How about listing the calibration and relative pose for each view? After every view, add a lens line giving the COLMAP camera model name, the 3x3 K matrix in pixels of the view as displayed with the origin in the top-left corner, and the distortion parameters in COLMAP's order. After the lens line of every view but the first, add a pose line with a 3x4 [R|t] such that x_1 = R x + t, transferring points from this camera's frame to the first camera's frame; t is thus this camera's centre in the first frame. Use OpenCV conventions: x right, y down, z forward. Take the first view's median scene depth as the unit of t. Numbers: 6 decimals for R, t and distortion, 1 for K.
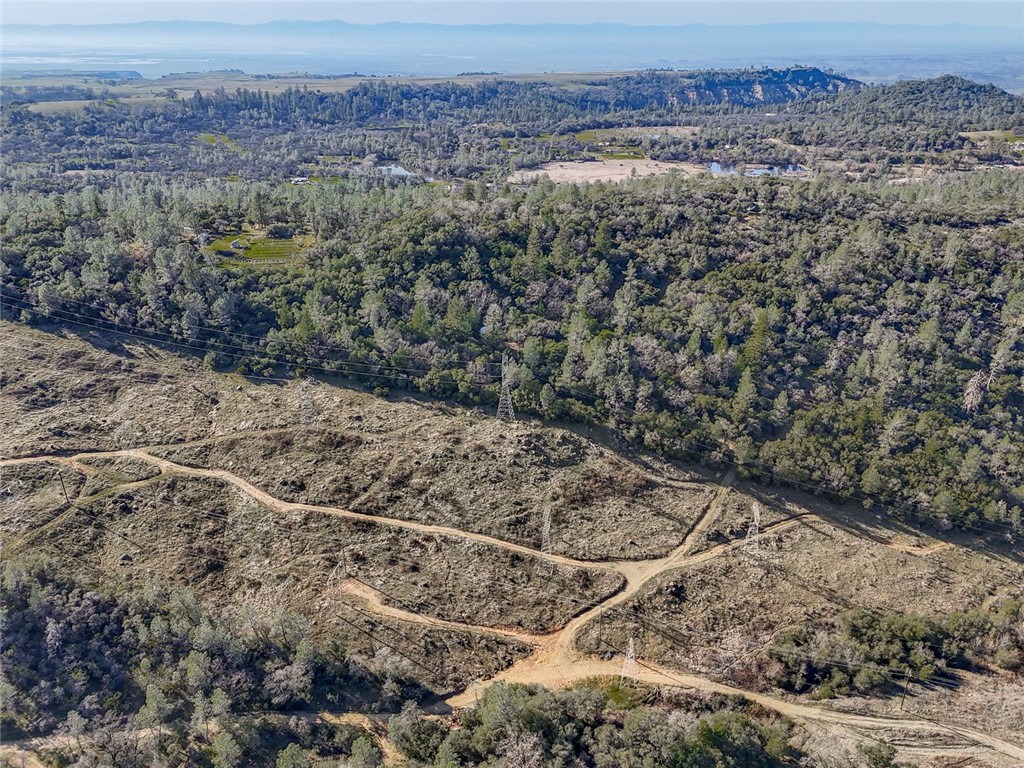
lens RADIAL K [[735.1, 0, 512.0], [0, 735.1, 384.0], [0, 0, 1]] dist [0.062453, -0.054164]
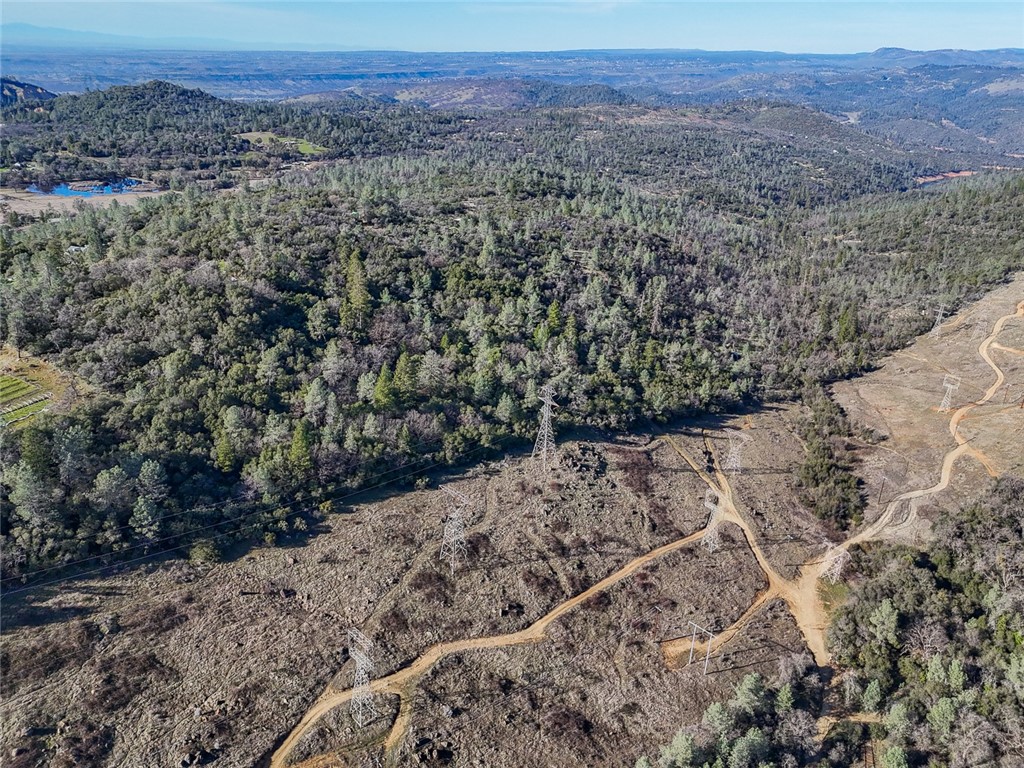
lens RADIAL K [[735.1, 0, 512.0], [0, 735.1, 384.0], [0, 0, 1]] dist [0.062453, -0.054164]
pose [[0.588781, -0.310003, 0.746481, -0.787758], [0.313618, 0.938795, 0.142505, -0.203866], [-0.744970, 0.150206, 0.649968, 0.406801]]
